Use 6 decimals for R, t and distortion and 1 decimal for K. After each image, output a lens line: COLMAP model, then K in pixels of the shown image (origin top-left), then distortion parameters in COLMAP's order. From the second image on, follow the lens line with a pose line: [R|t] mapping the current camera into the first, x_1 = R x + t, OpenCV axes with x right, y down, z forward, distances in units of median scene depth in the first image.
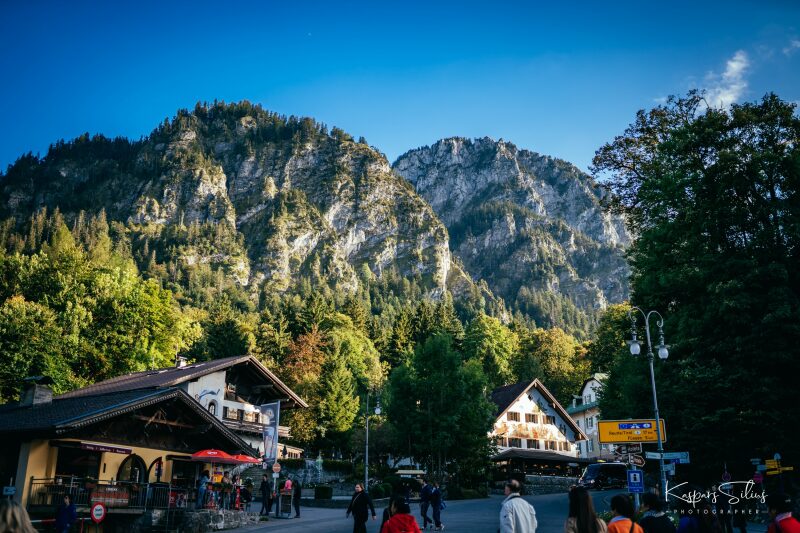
lens RADIAL K [[767.8, 0, 400.0], [0, 767.8, 266.5], [0, 0, 1]] dist [-0.003885, 0.008199]
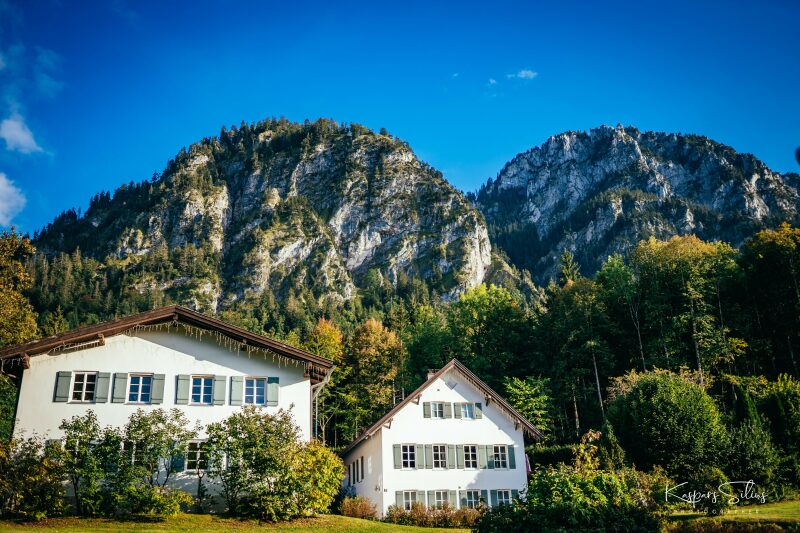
lens RADIAL K [[767.8, 0, 400.0], [0, 767.8, 266.5], [0, 0, 1]] dist [-0.003885, 0.008199]
pose [[0.961234, -0.138175, -0.238615, 0.166614], [0.125859, 0.989838, -0.066179, 0.048245], [0.245334, 0.033582, 0.968857, 0.191490]]
